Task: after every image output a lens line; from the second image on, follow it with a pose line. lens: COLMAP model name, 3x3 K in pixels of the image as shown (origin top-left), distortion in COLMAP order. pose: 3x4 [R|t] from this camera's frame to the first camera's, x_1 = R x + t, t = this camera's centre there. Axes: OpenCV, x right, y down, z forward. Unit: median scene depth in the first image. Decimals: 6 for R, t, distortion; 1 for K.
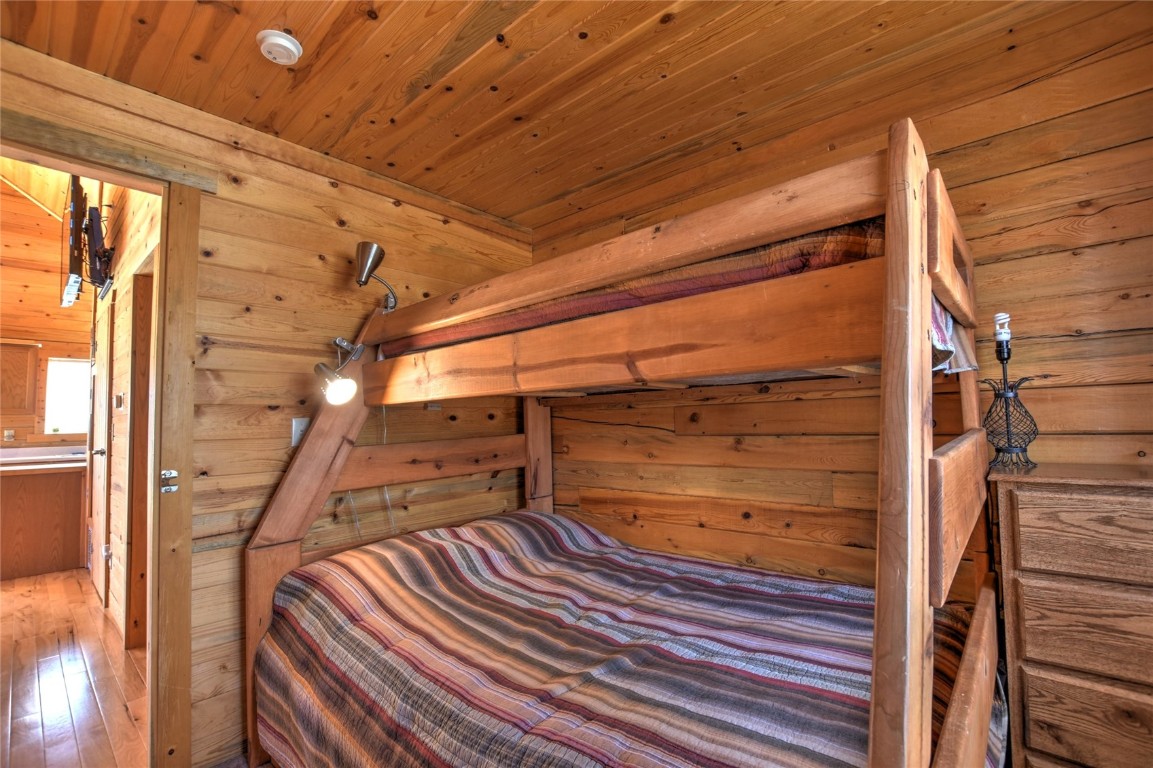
lens RADIAL K [[508.6, 0, 584.2], [0, 508.6, 386.5], [0, 0, 1]] dist [-0.034453, 0.006621]
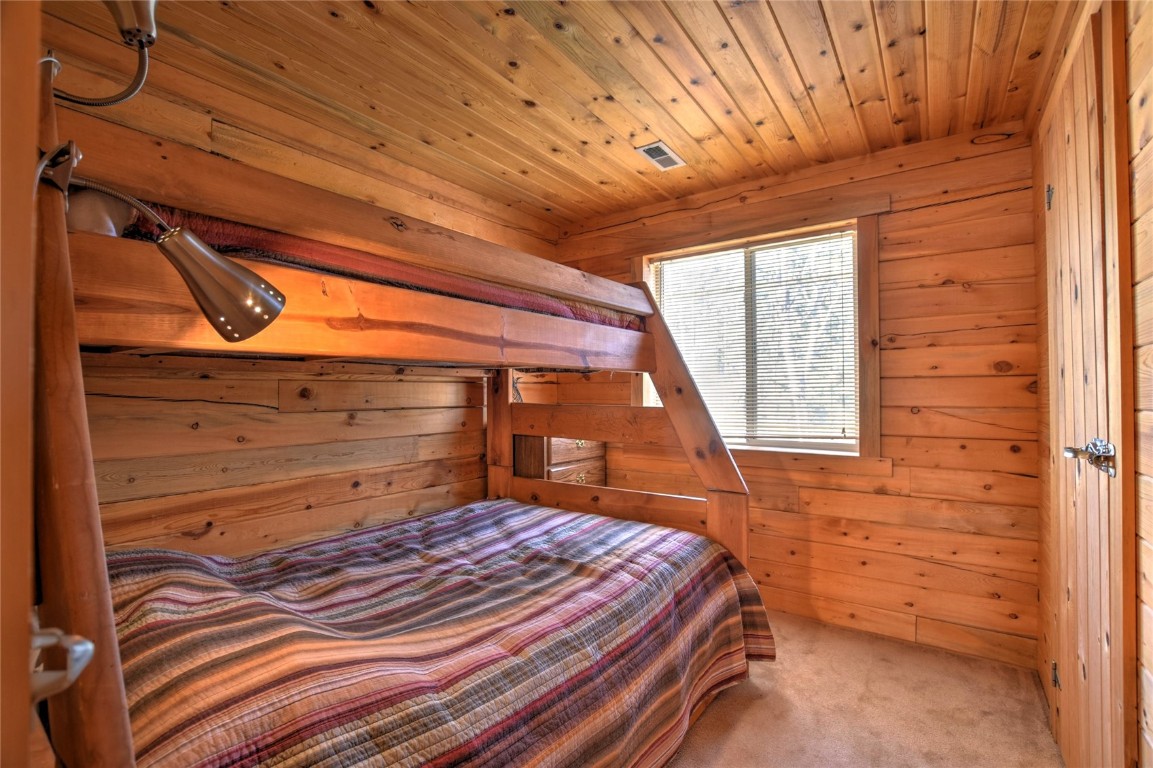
lens RADIAL K [[509.7, 0, 580.1], [0, 509.7, 385.9], [0, 0, 1]] dist [-0.033245, 0.006128]
pose [[-0.093394, 0.036729, 0.994952, -0.830932], [-0.061694, 0.997185, -0.042603, 0.062645], [-0.993716, -0.065361, -0.090865, 0.650747]]
